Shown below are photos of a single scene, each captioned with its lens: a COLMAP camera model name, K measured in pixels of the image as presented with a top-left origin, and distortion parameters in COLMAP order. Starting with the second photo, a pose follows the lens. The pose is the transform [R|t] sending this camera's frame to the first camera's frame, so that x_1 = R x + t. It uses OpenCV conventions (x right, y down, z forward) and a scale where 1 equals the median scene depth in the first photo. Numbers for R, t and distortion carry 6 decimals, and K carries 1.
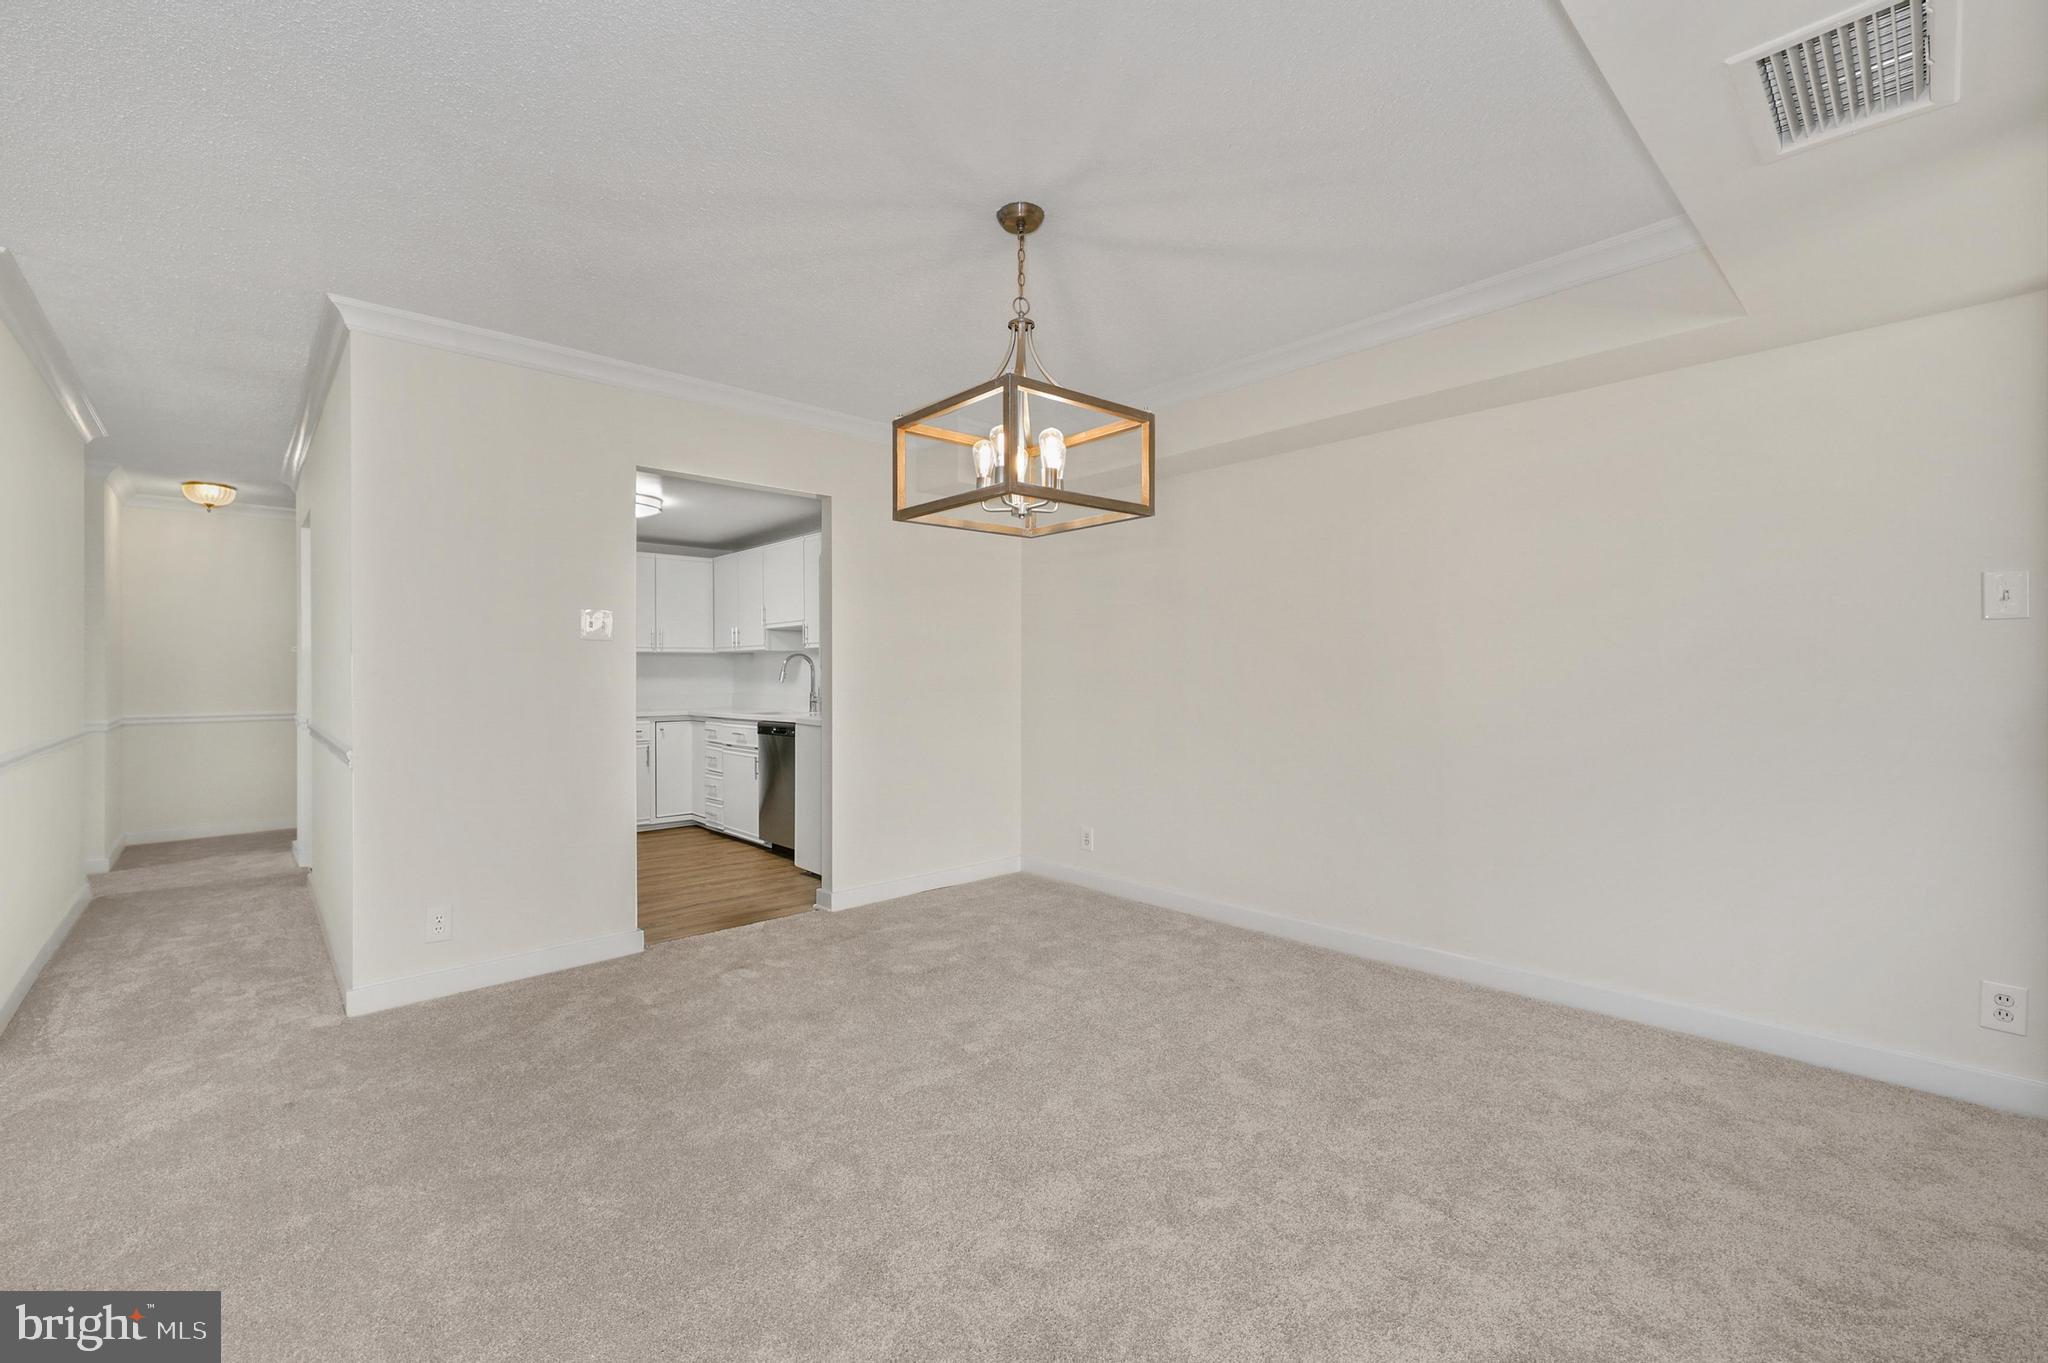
lens RADIAL K [[861.0, 0, 1026.8], [0, 861.0, 672.3], [0, 0, 1]] dist [-0.000574, 0.000066]
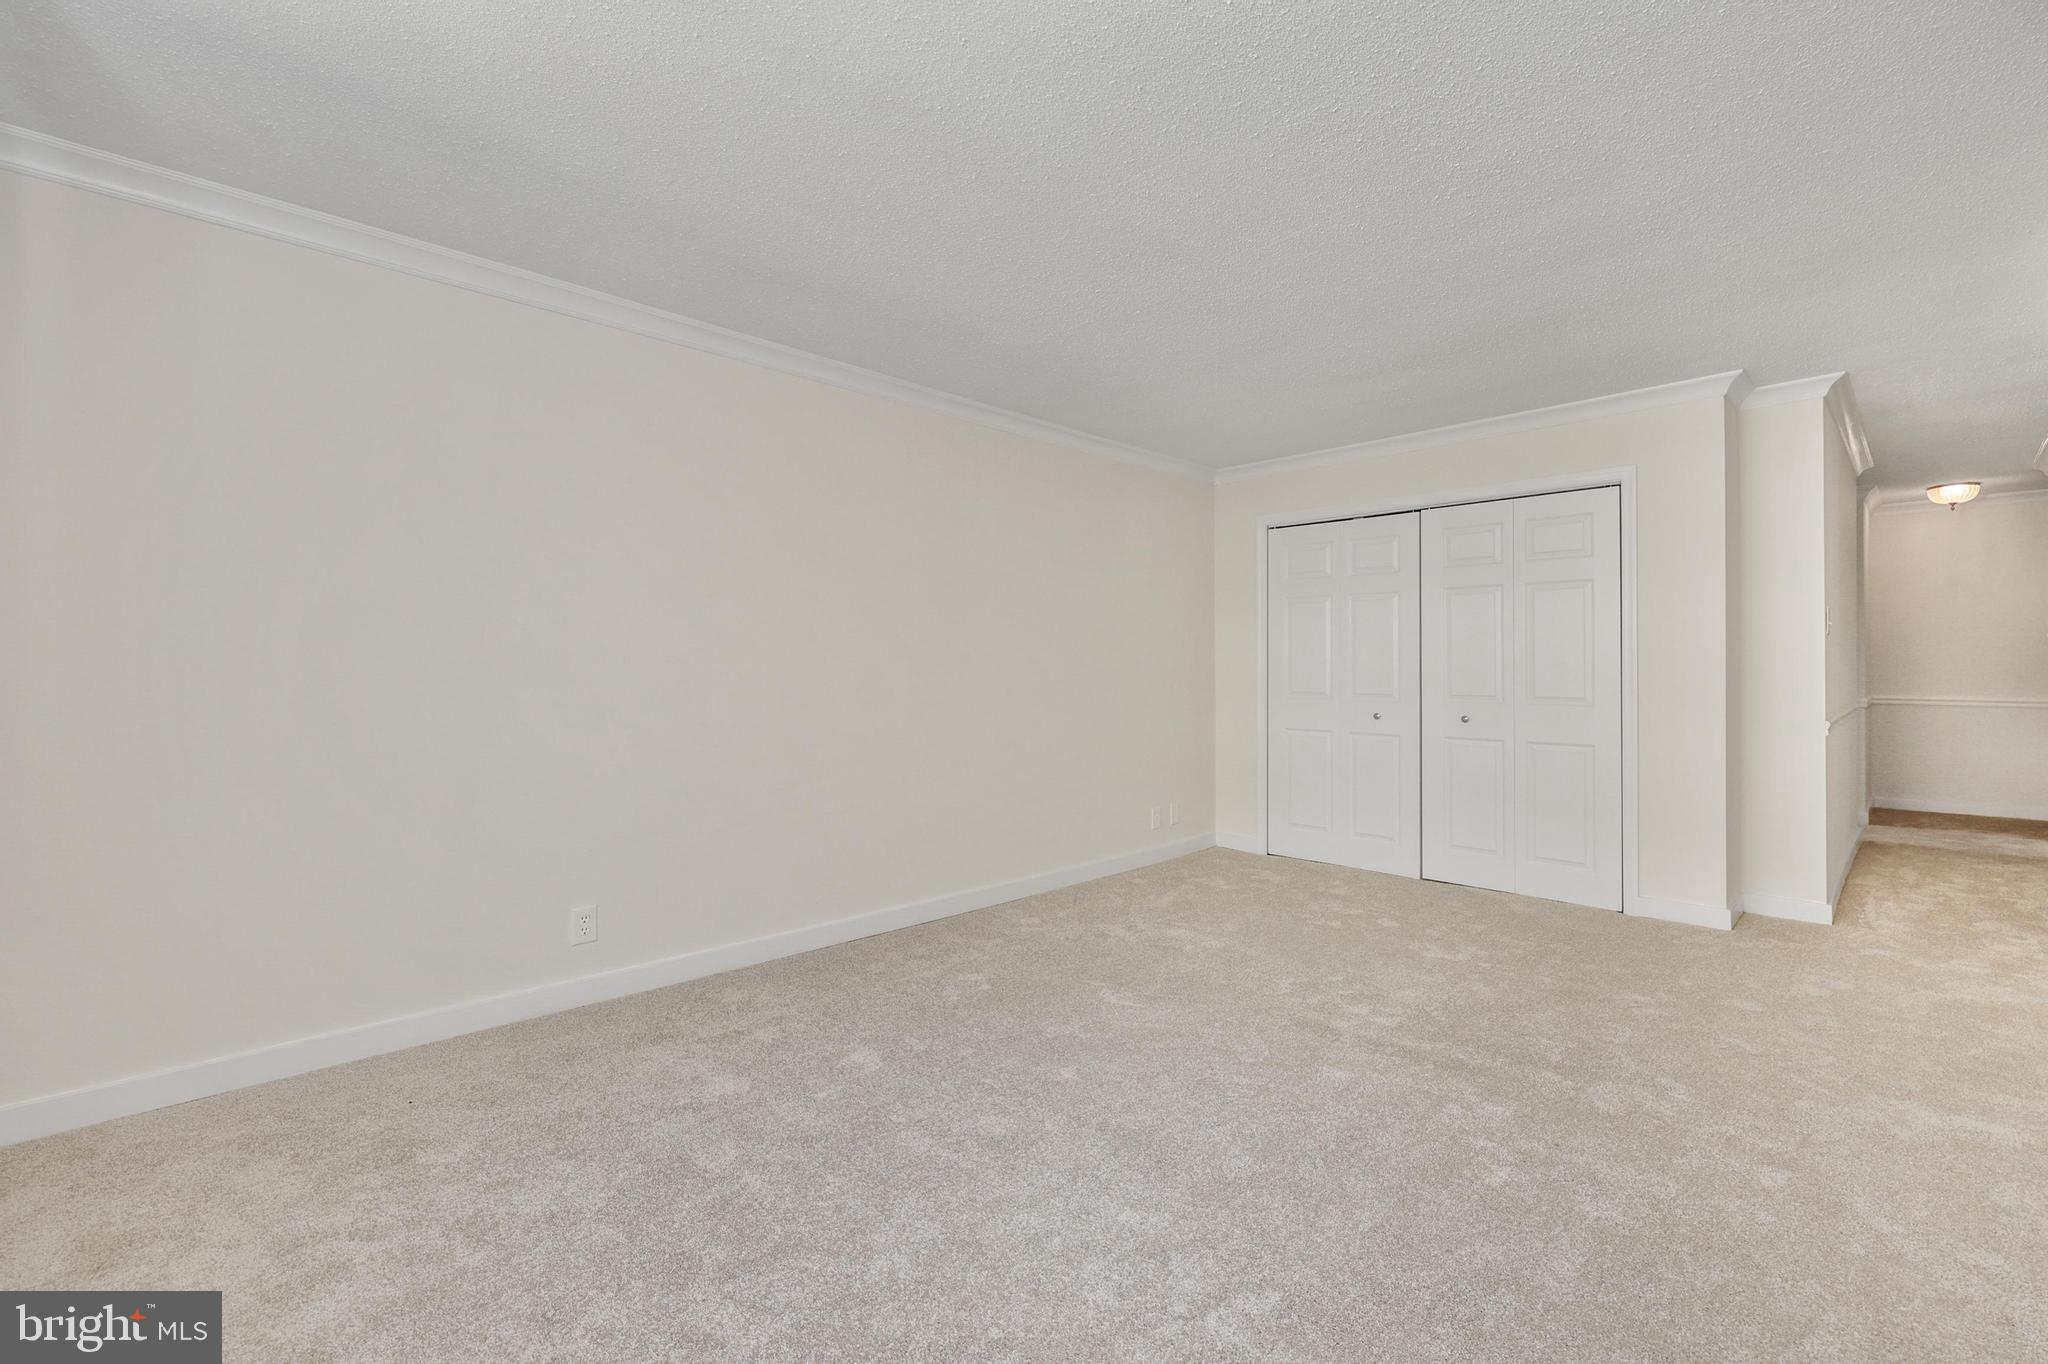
lens RADIAL K [[861.0, 0, 1026.8], [0, 861.0, 672.8], [0, 0, 1]] dist [-0.000574, 0.000066]
pose [[0.017706, 0.011883, -0.999773, 0.150159], [0.000800, 0.999929, 0.011899, 0.002201], [0.999843, -0.001010, 0.017695, -0.252786]]
